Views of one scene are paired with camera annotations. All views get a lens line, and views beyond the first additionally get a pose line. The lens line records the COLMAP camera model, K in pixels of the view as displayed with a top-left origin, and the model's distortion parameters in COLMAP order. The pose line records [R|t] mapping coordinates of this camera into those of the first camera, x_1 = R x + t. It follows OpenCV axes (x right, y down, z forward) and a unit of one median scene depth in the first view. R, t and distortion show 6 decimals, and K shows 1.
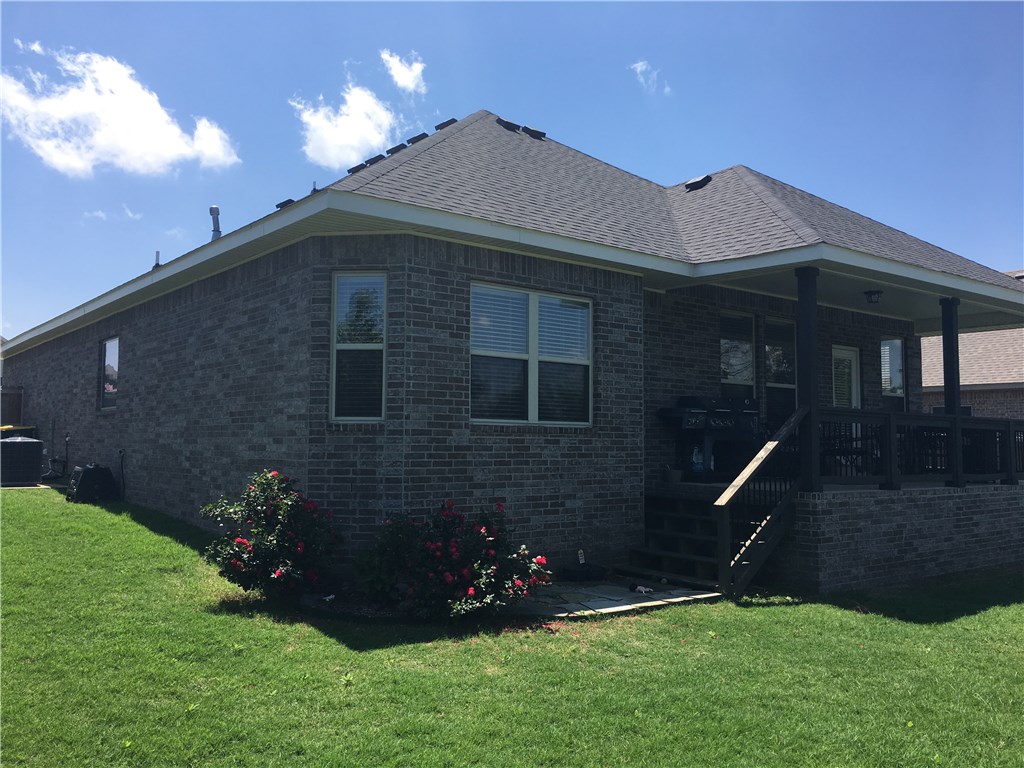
lens RADIAL K [[859.2, 0, 511.9], [0, 859.2, 383.4], [0, 0, 1]] dist [0.043956, -0.014974]
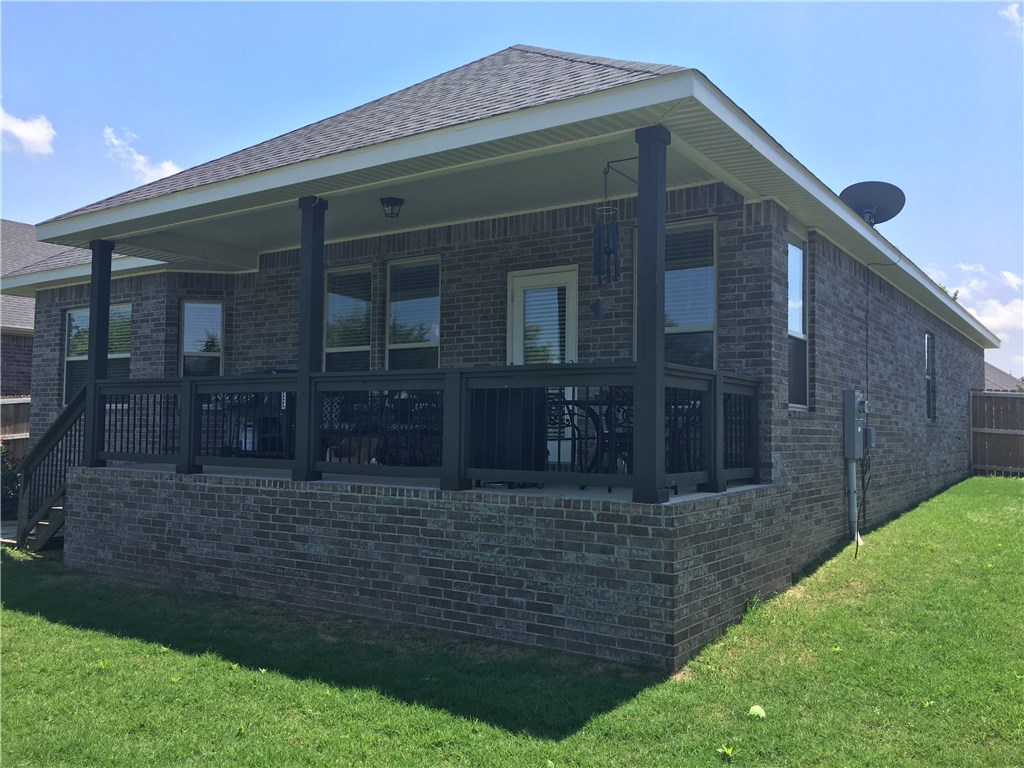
lens RADIAL K [[859.2, 0, 512.7], [0, 859.2, 386.2], [0, 0, 1]] dist [0.043956, -0.014974]
pose [[0.307807, -0.053040, -0.949969, 1.355414], [0.057142, 0.997673, -0.037188, 0.091989], [0.949731, -0.042836, 0.310122, 1.078330]]
